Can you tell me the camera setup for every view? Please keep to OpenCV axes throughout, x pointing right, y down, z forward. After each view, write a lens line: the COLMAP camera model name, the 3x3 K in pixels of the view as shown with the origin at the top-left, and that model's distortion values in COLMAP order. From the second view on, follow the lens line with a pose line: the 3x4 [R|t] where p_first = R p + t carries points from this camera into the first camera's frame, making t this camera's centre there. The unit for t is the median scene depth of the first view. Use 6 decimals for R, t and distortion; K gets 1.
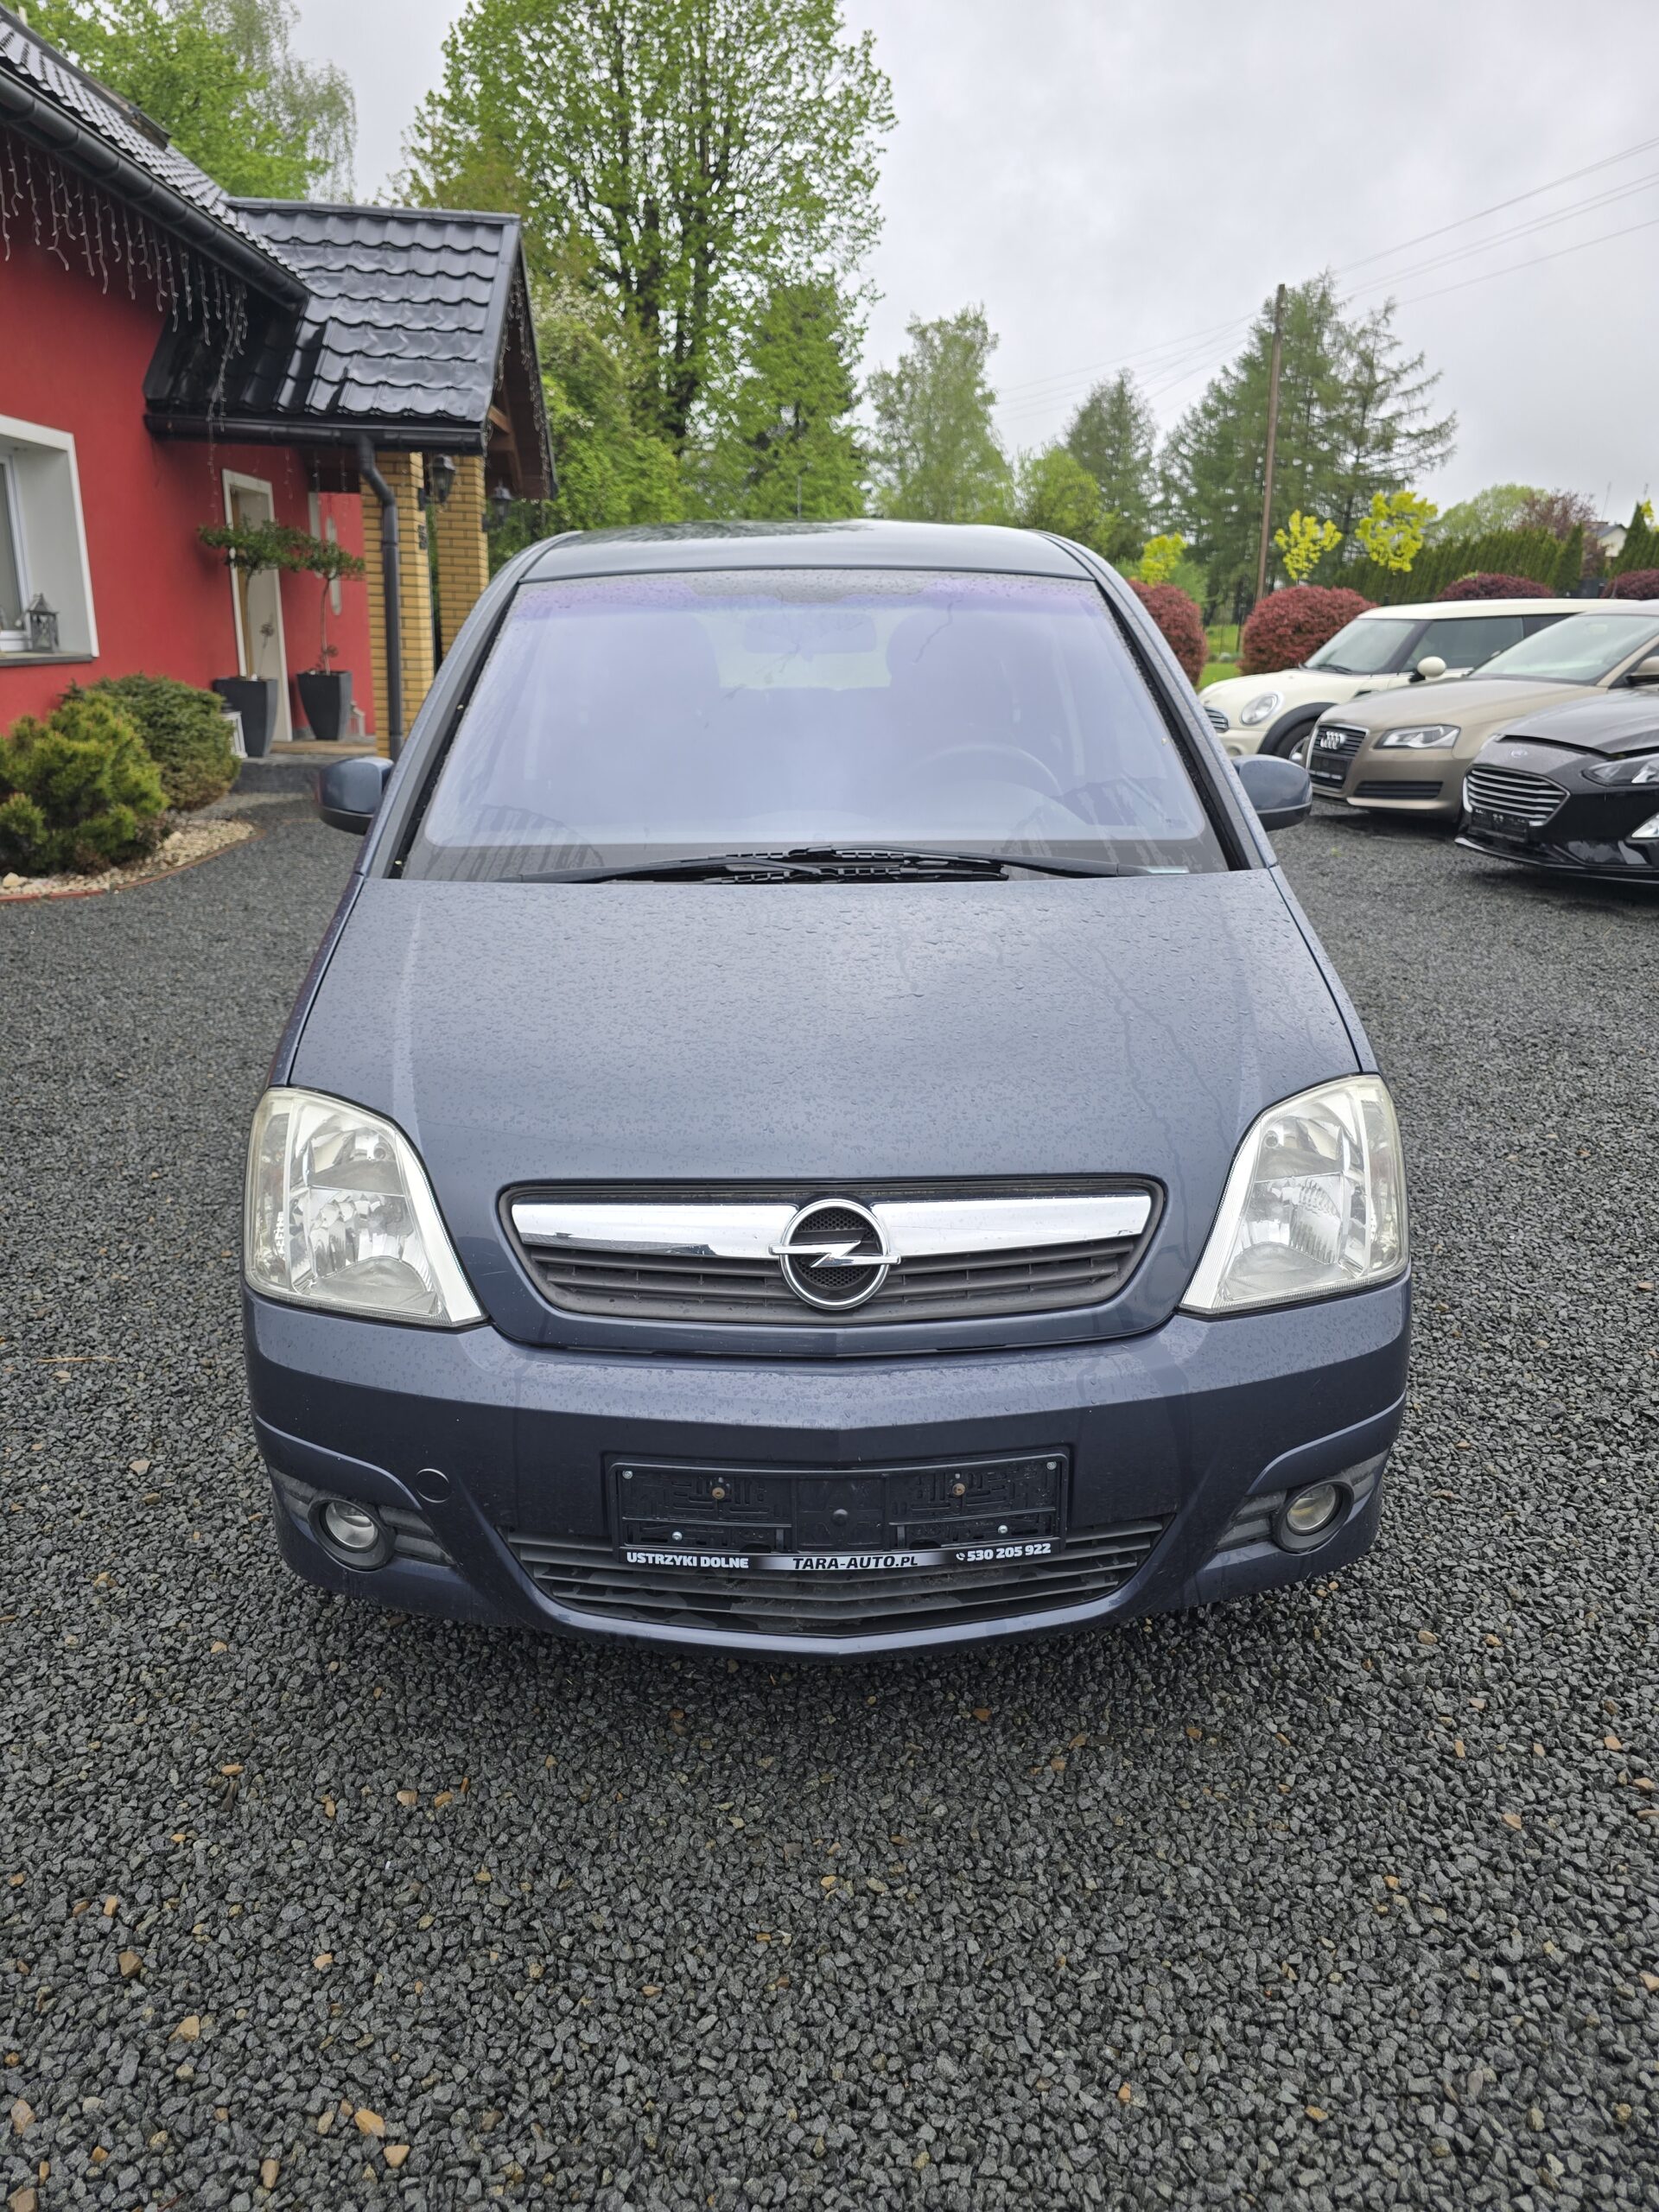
lens RADIAL K [[1496.2, 0, 821.4], [0, 1496.2, 1099.6], [0, 0, 1]] dist [0.050867, -0.043704]
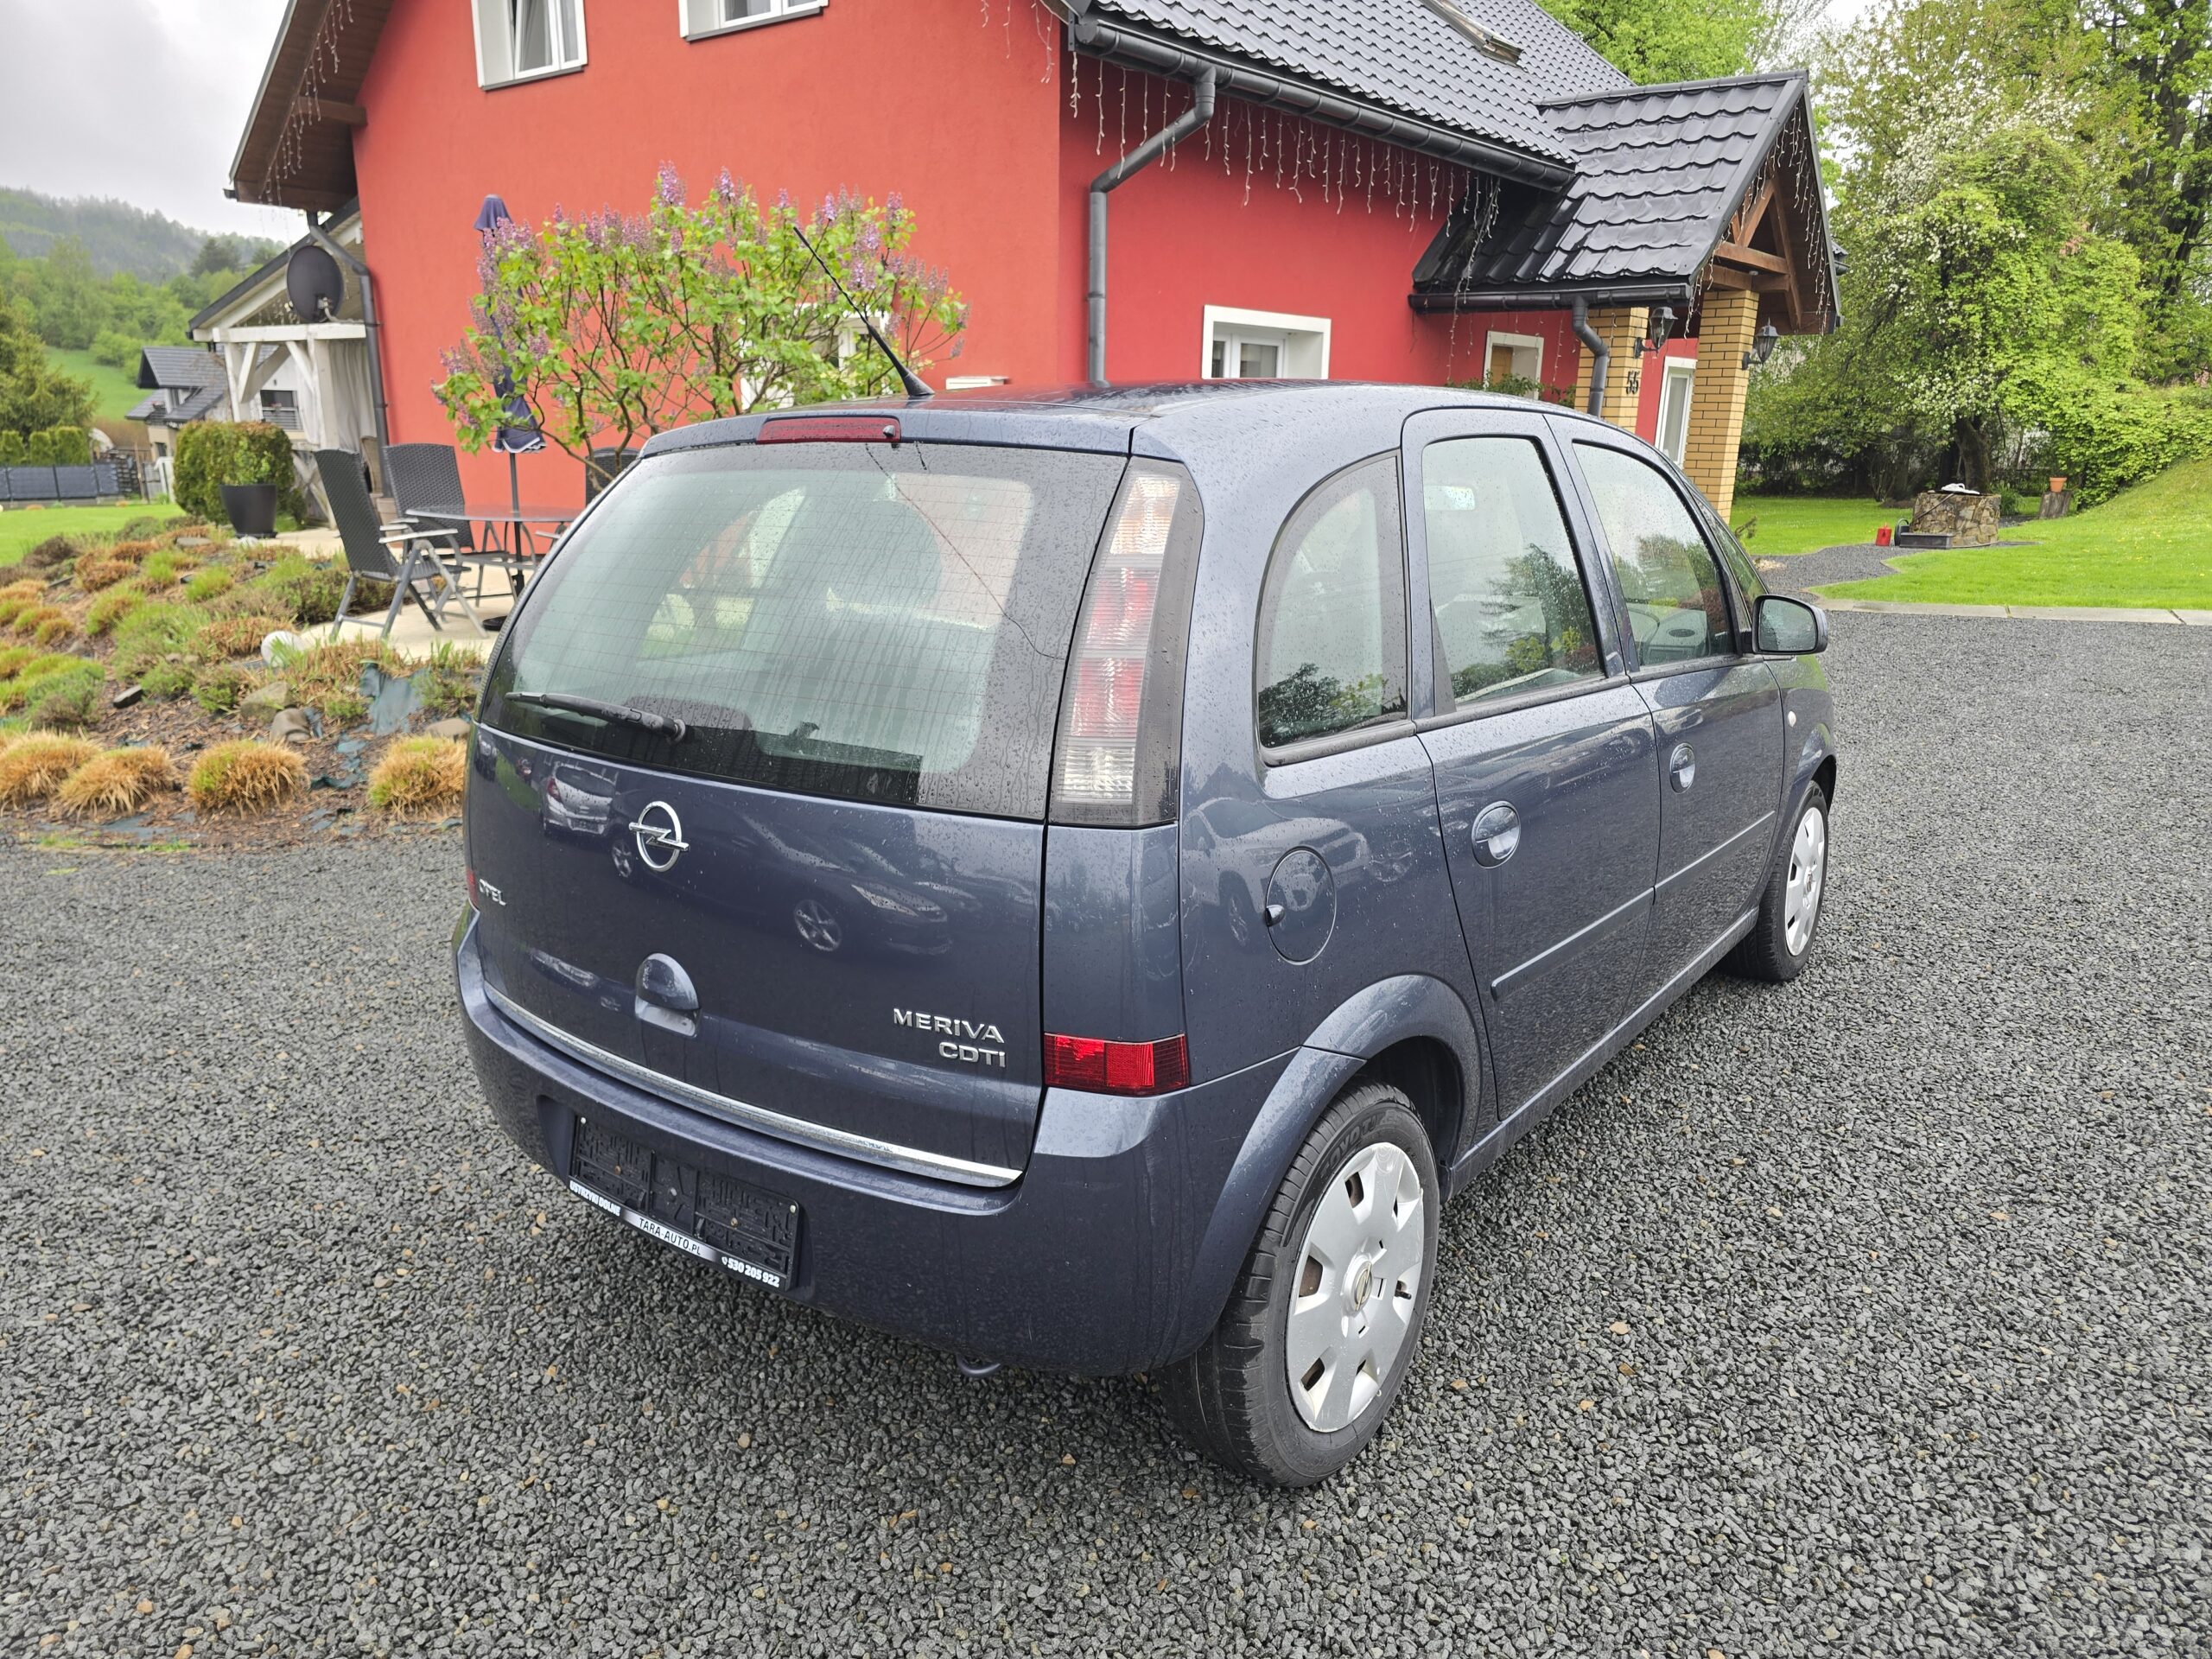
lens RADIAL K [[1496.2, 0, 1117.3], [0, 1496.2, 819.3], [0, 0, 1]] dist [0.050867, -0.043704]
pose [[0.750198, 0.153608, -0.643124, 0.194945], [-0.194001, 0.980969, 0.008002, -0.004187], [0.632113, 0.118764, 0.765720, -0.018404]]
